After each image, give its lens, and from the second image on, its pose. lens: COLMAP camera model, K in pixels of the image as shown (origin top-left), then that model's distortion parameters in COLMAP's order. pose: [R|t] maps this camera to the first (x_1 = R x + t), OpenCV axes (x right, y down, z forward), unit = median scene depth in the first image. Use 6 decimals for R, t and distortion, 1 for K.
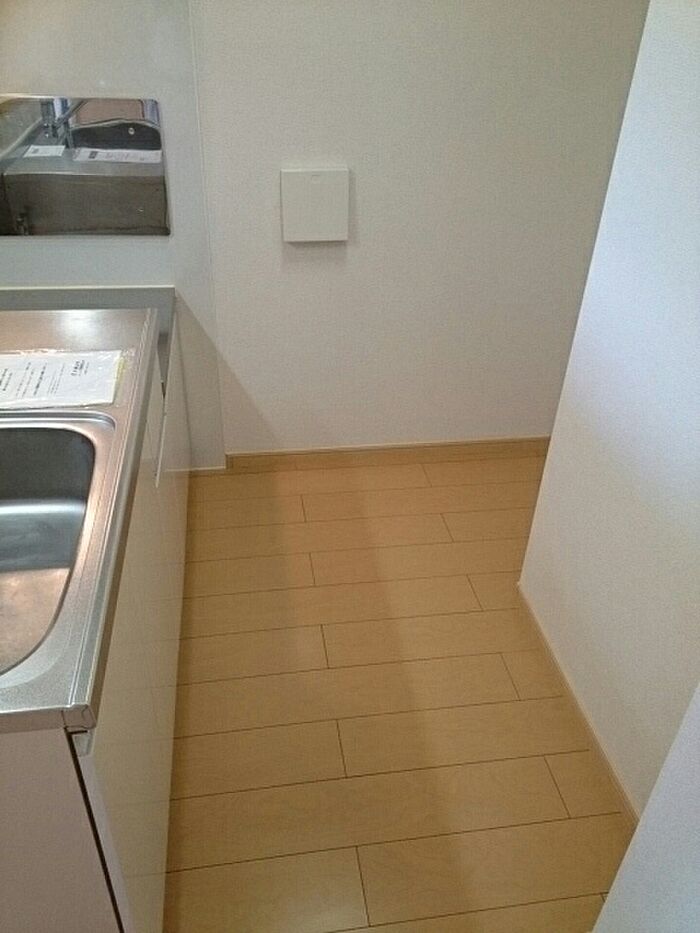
lens RADIAL K [[742.6, 0, 350.0], [0, 742.6, 466.5], [0, 0, 1]] dist [0.000800, 0.000755]
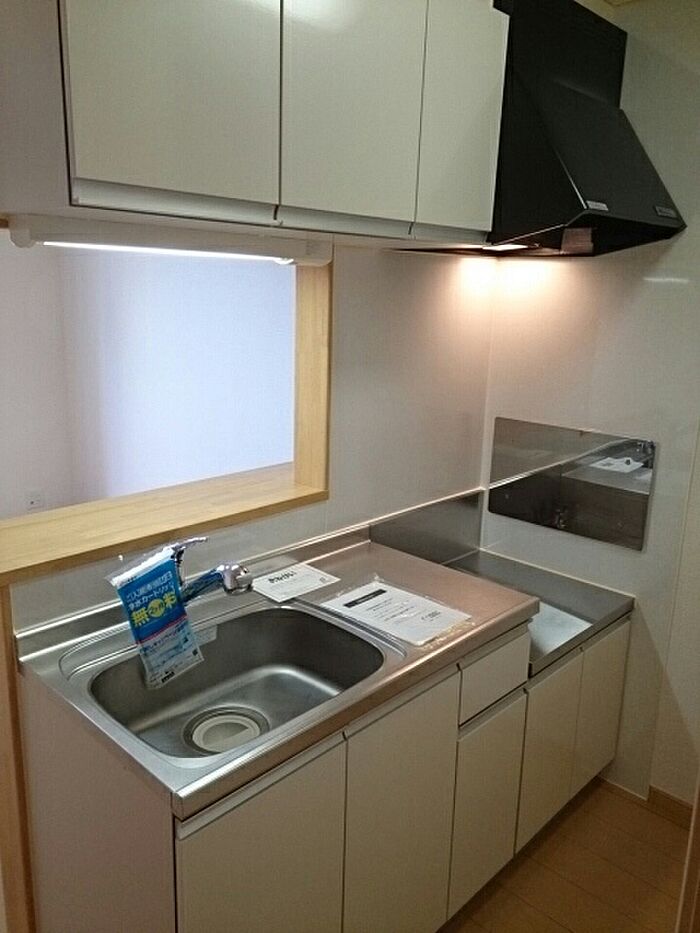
lens RADIAL K [[742.6, 0, 350.0], [0, 742.6, 466.5], [0, 0, 1]] dist [0.000800, 0.000755]
pose [[0.611685, 0.157444, -0.775276, 0.292983], [-0.443097, 0.880037, -0.170880, -0.047731], [0.655367, 0.448048, 0.608068, 0.021172]]
